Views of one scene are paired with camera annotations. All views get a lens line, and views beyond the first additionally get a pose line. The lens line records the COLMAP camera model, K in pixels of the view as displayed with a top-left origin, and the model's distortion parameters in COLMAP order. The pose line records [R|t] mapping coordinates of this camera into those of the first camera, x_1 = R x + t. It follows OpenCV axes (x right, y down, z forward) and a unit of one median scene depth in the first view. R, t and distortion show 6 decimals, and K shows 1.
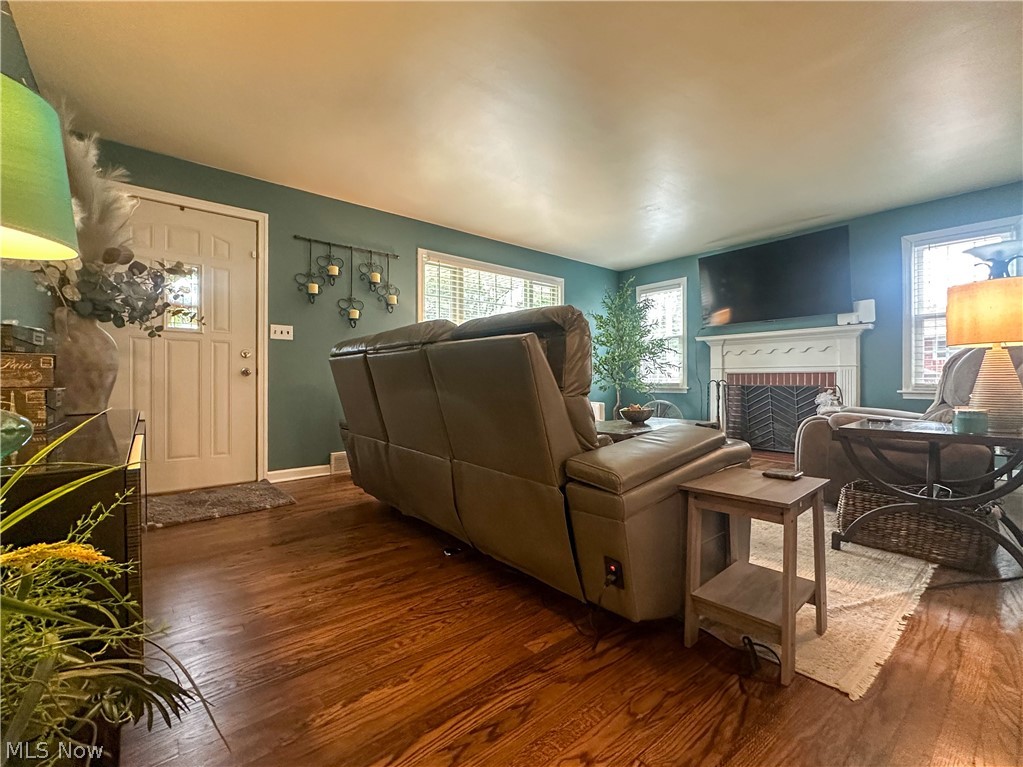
lens RADIAL K [[435.9, 0, 511.5], [0, 435.9, 383.5], [0, 0, 1]] dist [-0.000141, 0.000505]
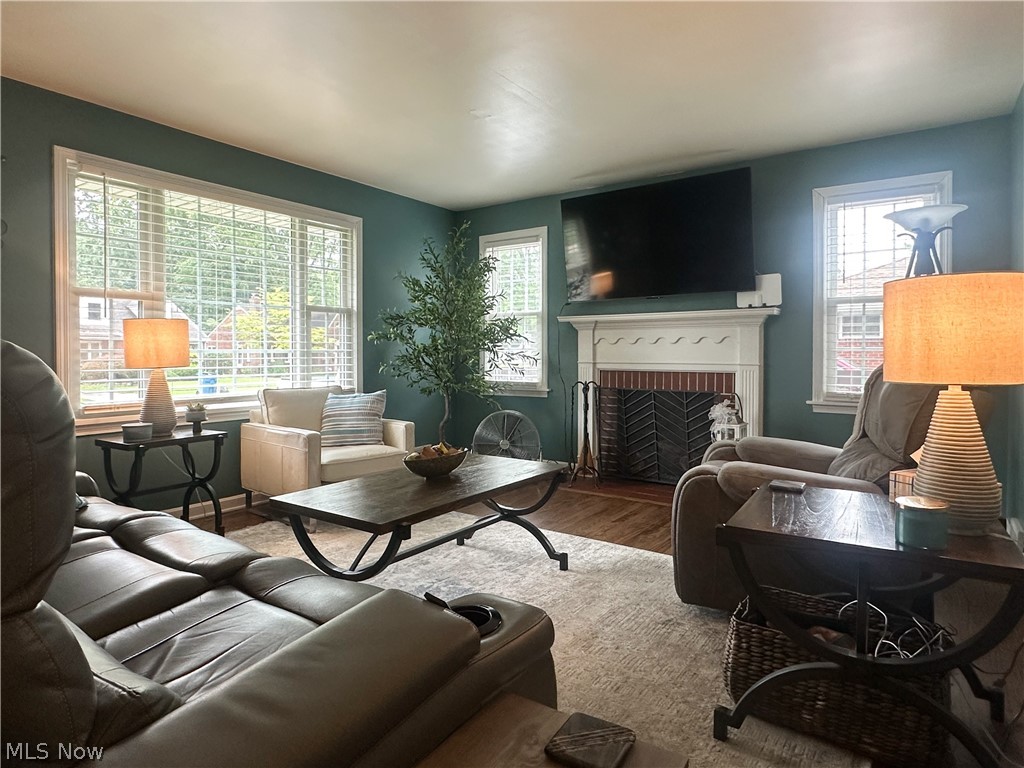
lens RADIAL K [[588.4, 0, 507.3], [0, 588.4, 367.9], [0, 0, 1]] dist [-0.003933, 0.000000]
pose [[0.966368, -0.006833, 0.257072, 0.122384], [0.001935, 0.999812, 0.019300, -0.048546], [-0.257156, -0.018154, 0.966199, 0.147856]]
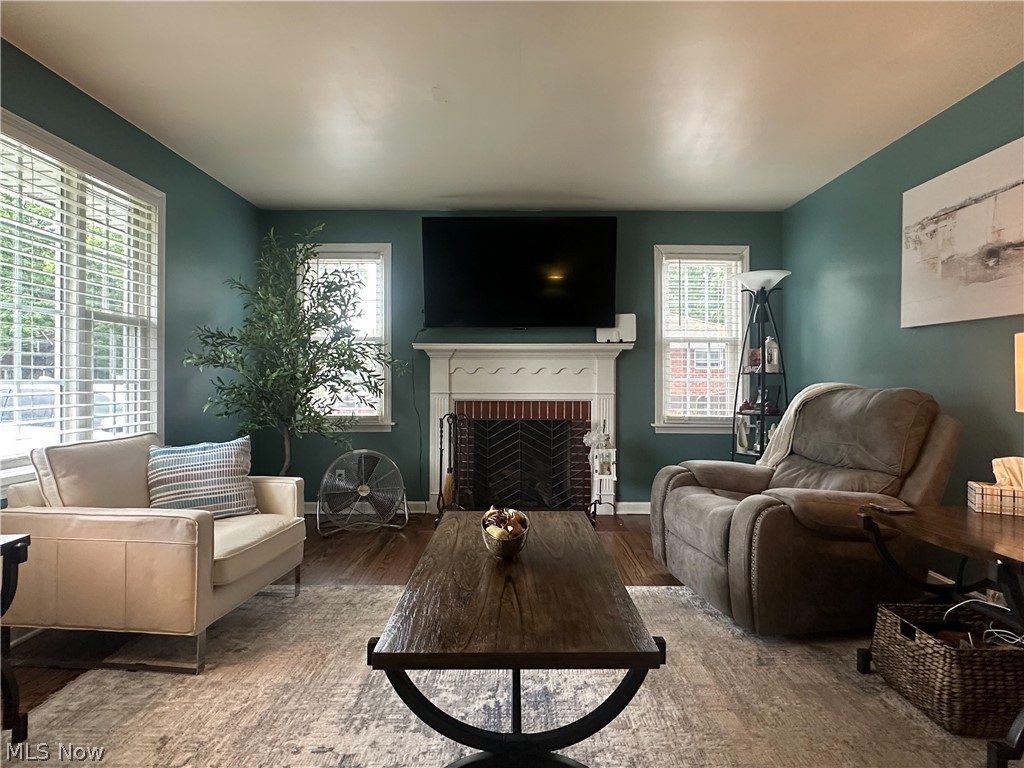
lens RADIAL K [[536.2, 0, 512.0], [0, 536.2, 384.0], [0, 0, 1]] dist [-0.001578, -0.000691]
pose [[0.641782, -0.005500, 0.766867, -0.078863], [0.003903, 0.999985, 0.003906, -0.055781], [-0.766877, 0.000486, 0.641794, 0.442439]]
